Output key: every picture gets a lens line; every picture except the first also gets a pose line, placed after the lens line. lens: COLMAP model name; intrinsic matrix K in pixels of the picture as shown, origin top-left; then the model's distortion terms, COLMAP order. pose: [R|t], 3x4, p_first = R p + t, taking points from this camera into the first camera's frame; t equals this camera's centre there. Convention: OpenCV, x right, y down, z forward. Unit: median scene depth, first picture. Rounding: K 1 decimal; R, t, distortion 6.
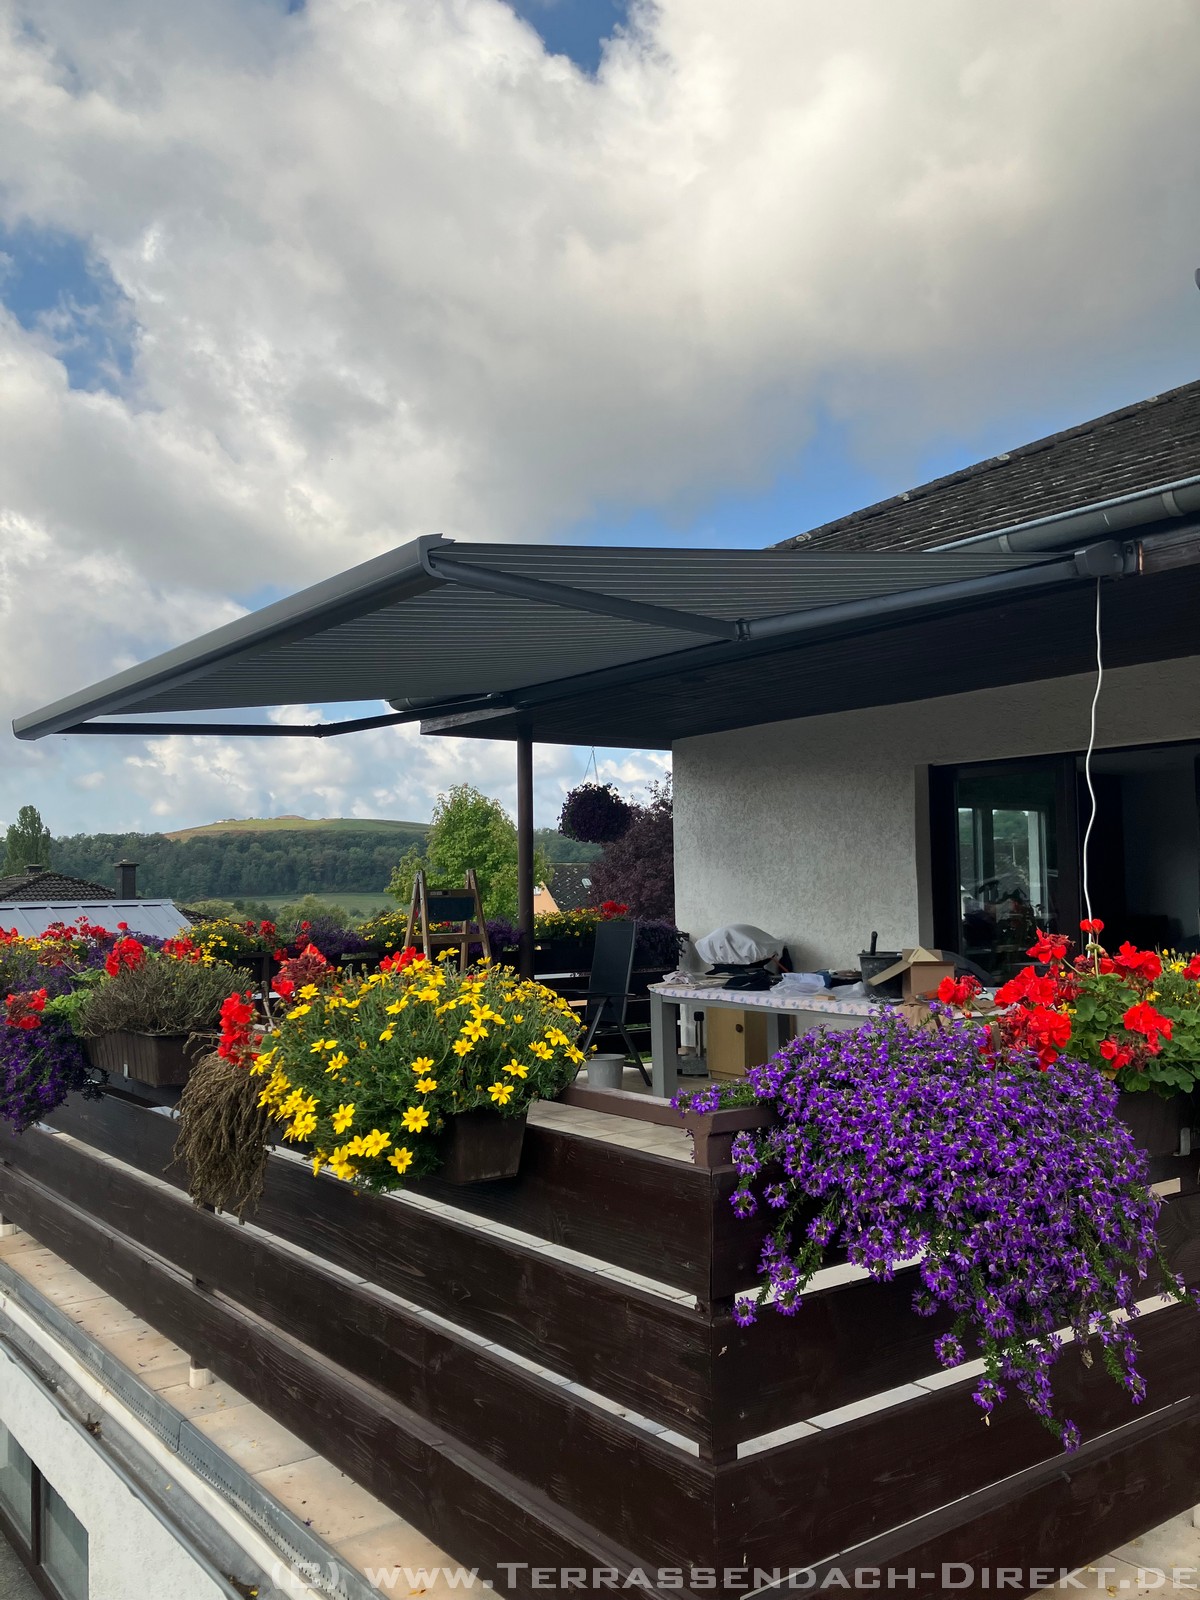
lens RADIAL K [[1319.6, 0, 615.3], [0, 1319.6, 793.5], [0, 0, 1]] dist [0.111995, -0.203394]
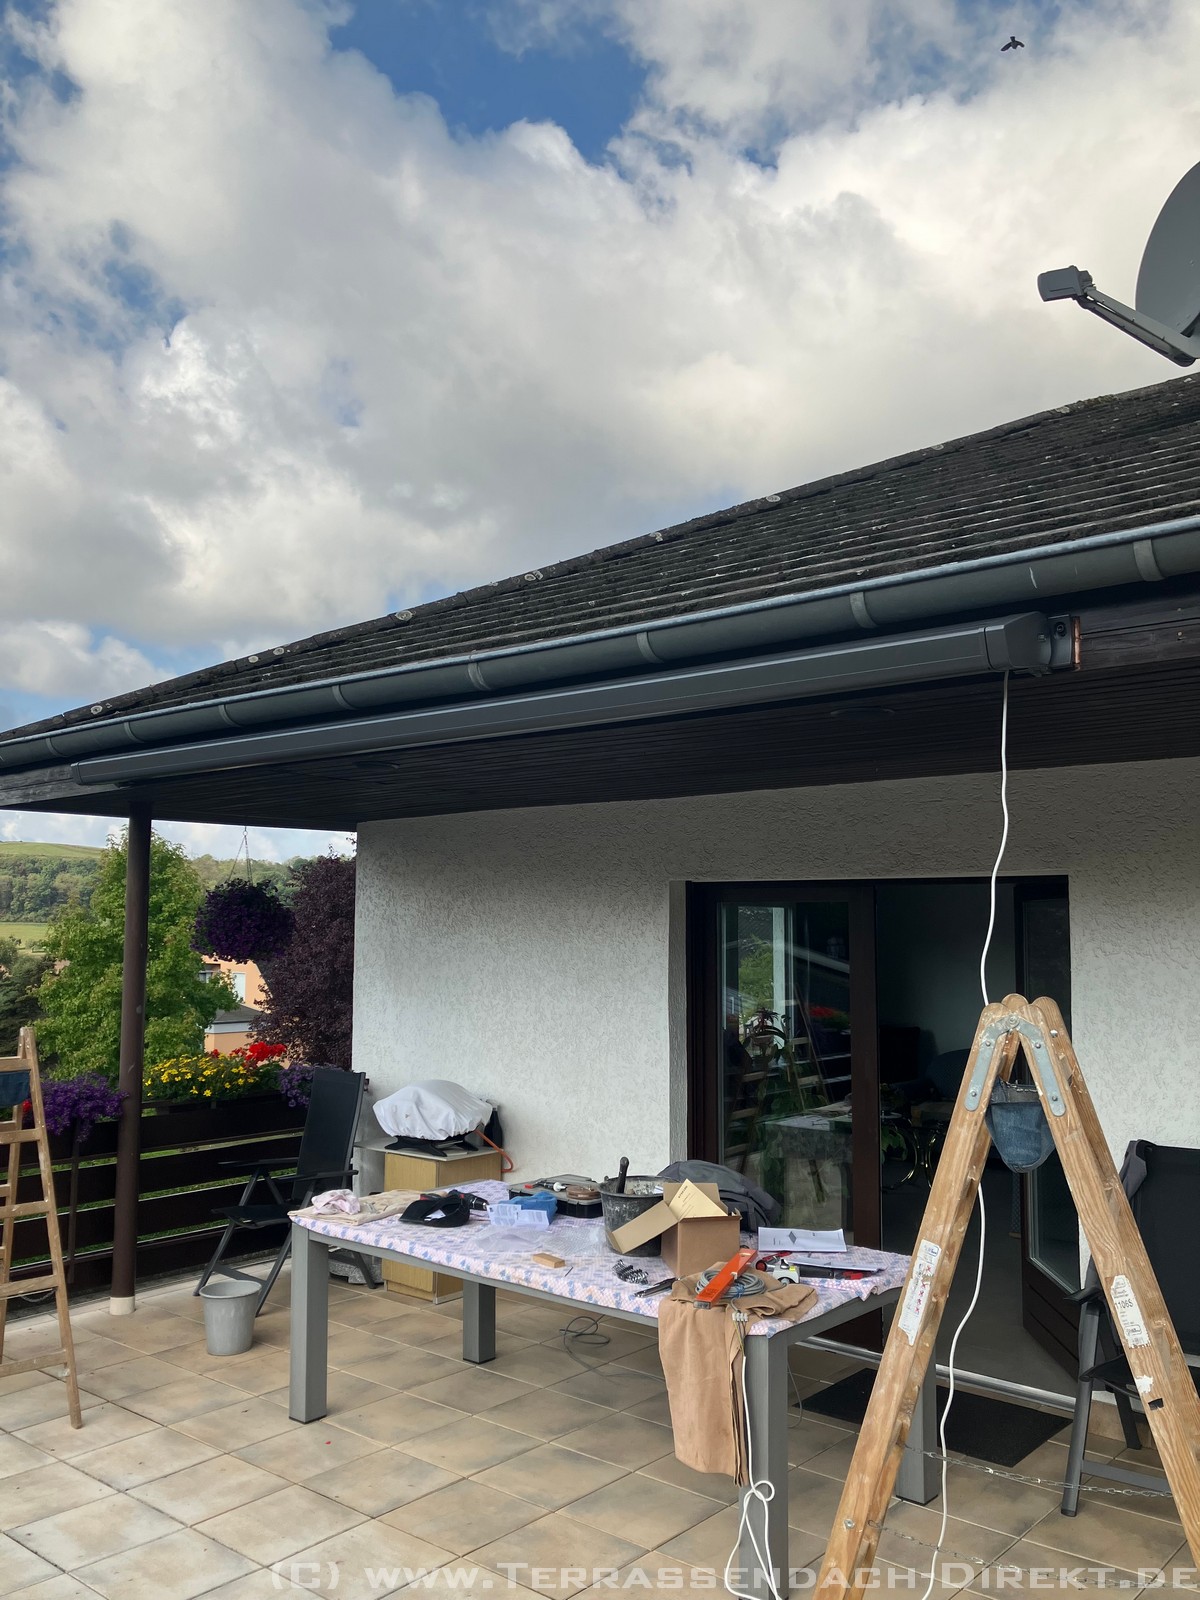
lens RADIAL K [[1319.6, 0, 615.3], [0, 1319.6, 793.5], [0, 0, 1]] dist [0.111995, -0.203394]
pose [[0.976552, 0.038056, 0.211892, 0.028749], [-0.032290, 0.999010, -0.030607, -0.044277], [-0.212847, 0.023047, 0.976814, 0.242243]]
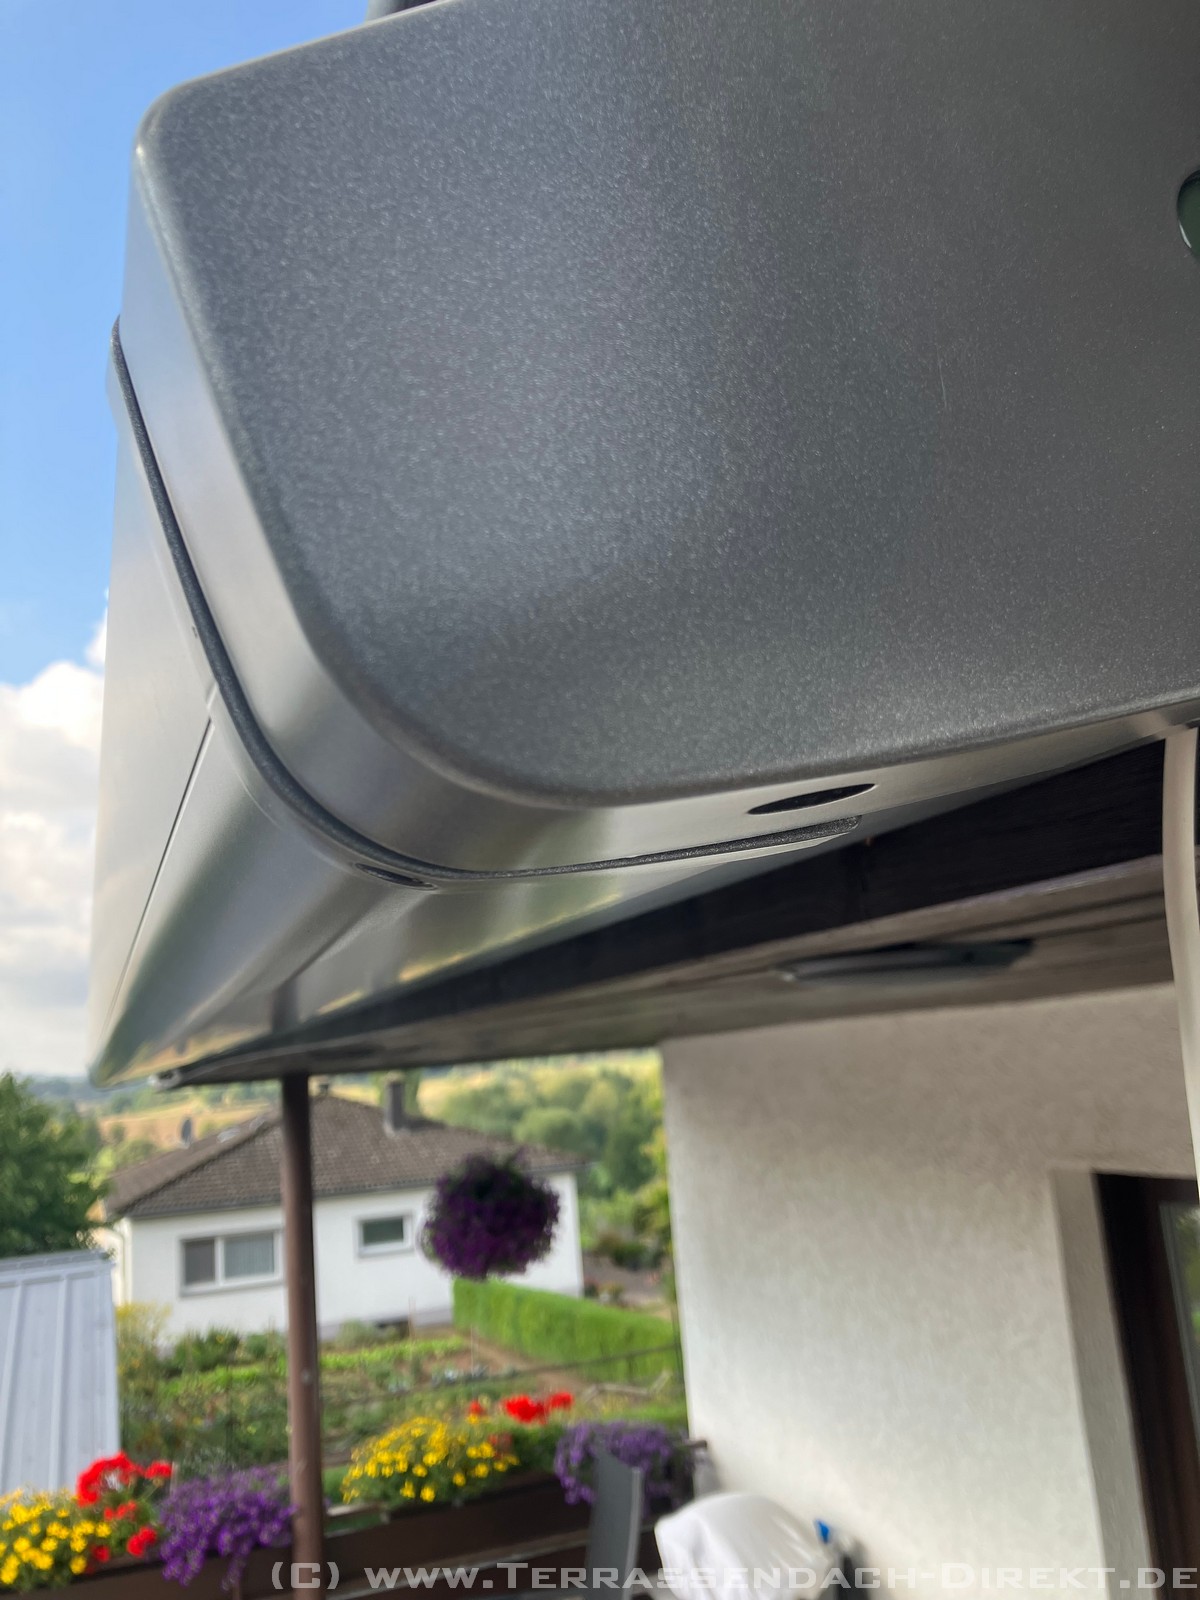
lens RADIAL K [[1351.3, 0, 600.0], [0, 1351.3, 800.0], [0, 0, 1]] dist [0.007406, 0.004864]
pose [[0.957138, -0.115012, -0.265817, 0.201907], [0.086069, 0.989263, -0.118115, -0.086394], [0.276547, 0.090174, 0.956760, 0.532668]]
